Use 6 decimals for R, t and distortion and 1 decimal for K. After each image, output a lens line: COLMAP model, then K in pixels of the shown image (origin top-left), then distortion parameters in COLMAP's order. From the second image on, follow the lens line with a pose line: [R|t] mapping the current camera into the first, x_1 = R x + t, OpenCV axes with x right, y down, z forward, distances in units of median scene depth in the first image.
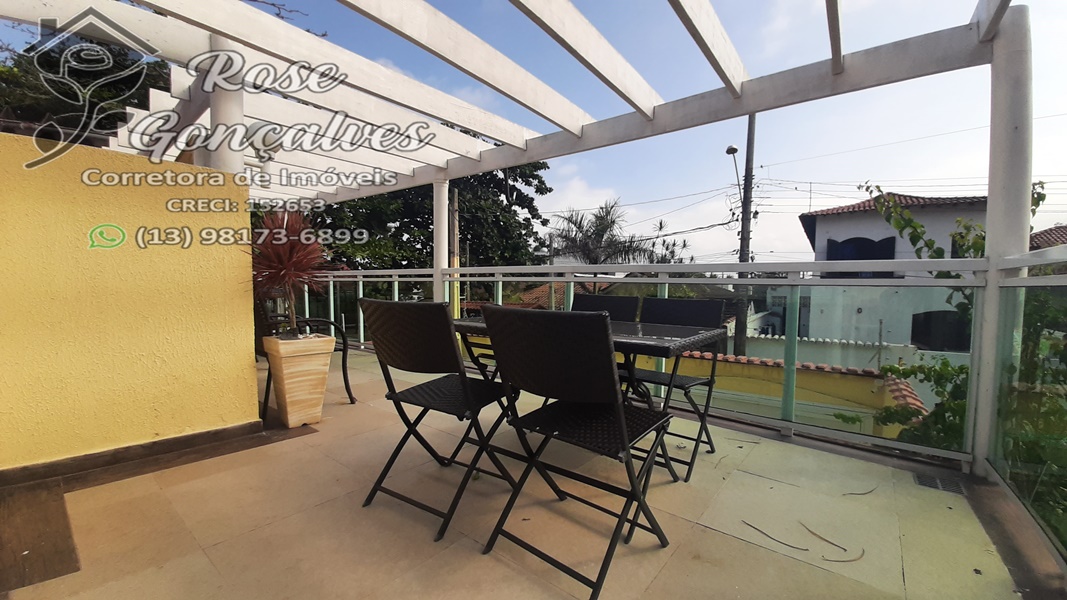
lens RADIAL K [[417.5, 0, 540.0], [0, 417.5, 303.4], [0, 0, 1]] dist [0.000077, -0.007741]
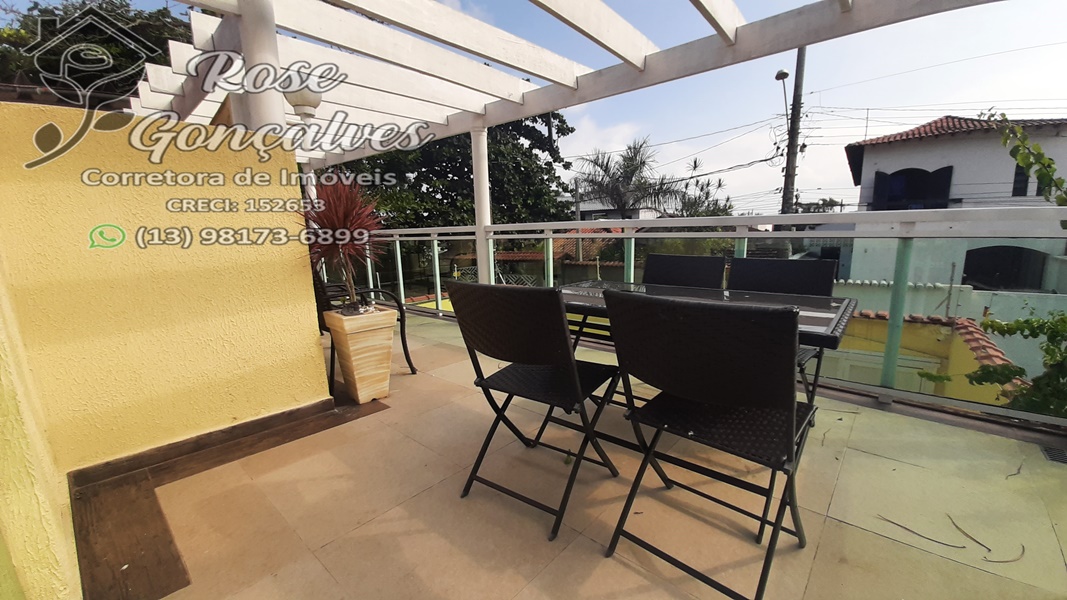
lens RADIAL K [[417.5, 0, 536.8], [0, 417.5, 304.6], [0, 0, 1]] dist [0.000077, -0.007741]
pose [[0.998045, -0.026165, -0.056759, -0.098500], [0.033320, 0.991083, 0.129010, -0.035082], [0.052877, -0.130649, 0.990018, 0.065676]]
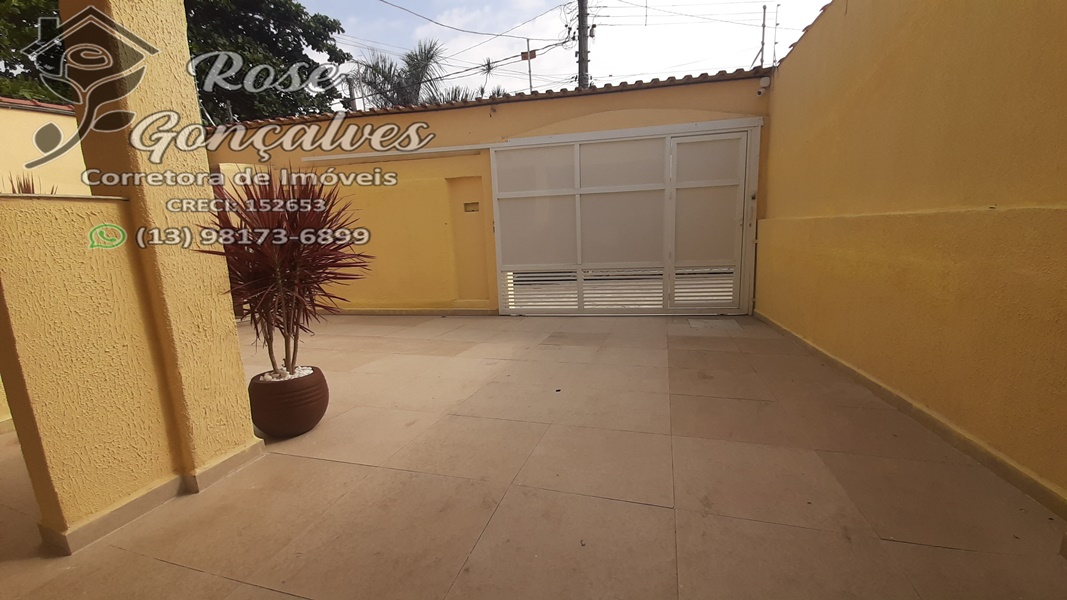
lens RADIAL K [[417.5, 0, 535.5], [0, 417.5, 316.3], [0, 0, 1]] dist [0.000077, -0.007741]
pose [[0.926269, -0.114282, 0.359118, 0.102305], [0.067645, 0.987854, 0.139888, 0.979141], [-0.370743, -0.105281, 0.922749, 0.711591]]
